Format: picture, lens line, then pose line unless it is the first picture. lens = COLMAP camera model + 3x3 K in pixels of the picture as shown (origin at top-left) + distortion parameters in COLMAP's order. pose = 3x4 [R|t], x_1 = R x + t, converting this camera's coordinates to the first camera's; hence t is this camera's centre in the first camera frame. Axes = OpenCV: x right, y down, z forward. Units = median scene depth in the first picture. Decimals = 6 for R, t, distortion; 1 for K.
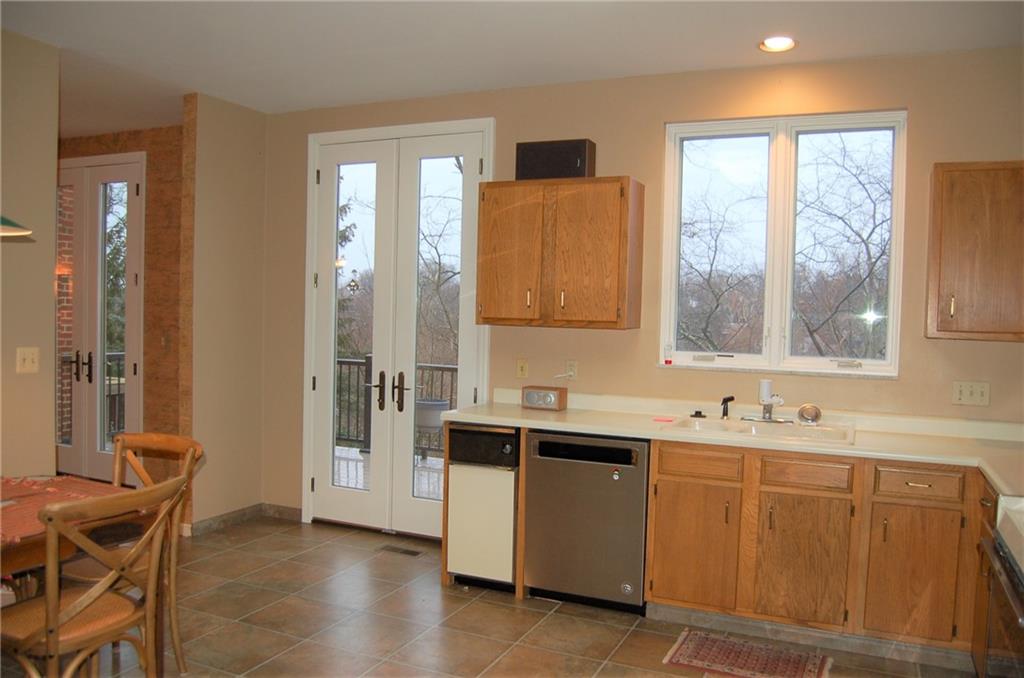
lens RADIAL K [[801.2, 0, 510.3], [0, 801.2, 346.1], [0, 0, 1]] dist [-0.076690, 0.005262]
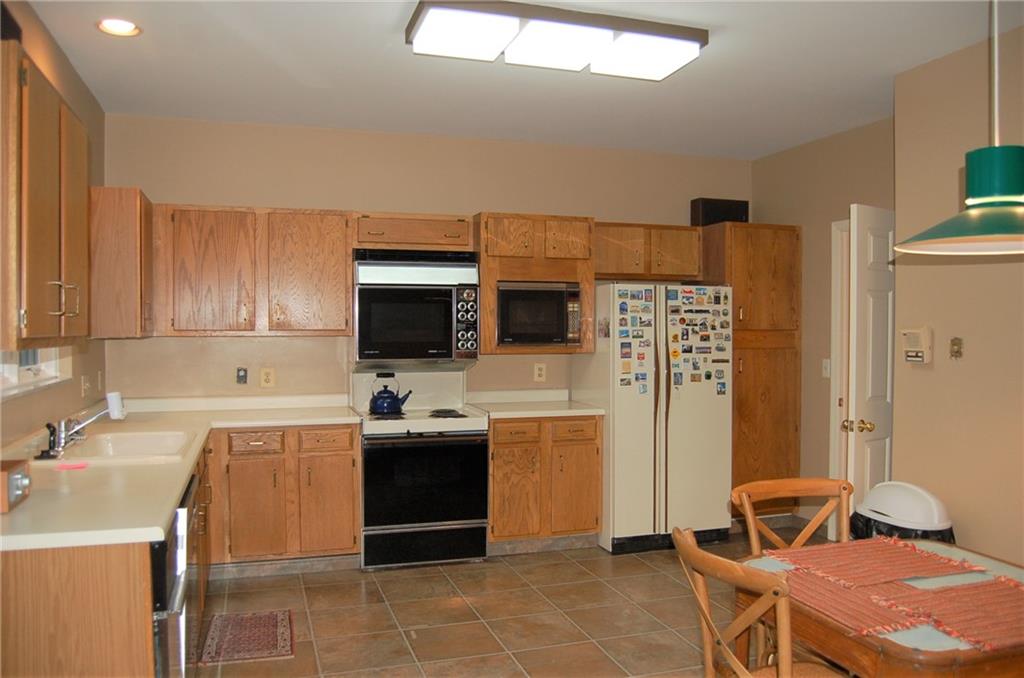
lens RADIAL K [[801.2, 0, 510.3], [0, 801.2, 346.1], [0, 0, 1]] dist [-0.076690, 0.005262]
pose [[-0.672400, -0.042976, 0.738939, -0.571683], [0.011486, 0.997587, 0.068470, -0.057971], [-0.740099, 0.054527, -0.670284, 1.117985]]
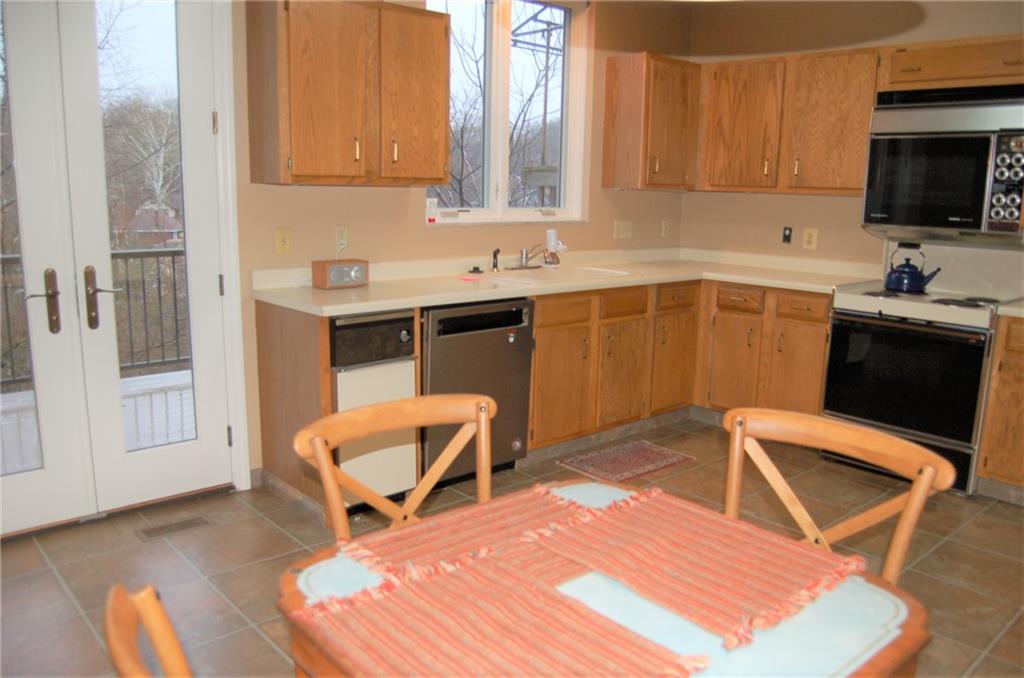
lens RADIAL K [[801.2, 0, 510.3], [0, 801.2, 346.1], [0, 0, 1]] dist [-0.076690, 0.005262]
pose [[0.401785, -0.196754, 0.894347, -0.653612], [0.027853, 0.978819, 0.202825, -0.024448], [-0.915310, -0.056582, 0.398755, 0.526724]]
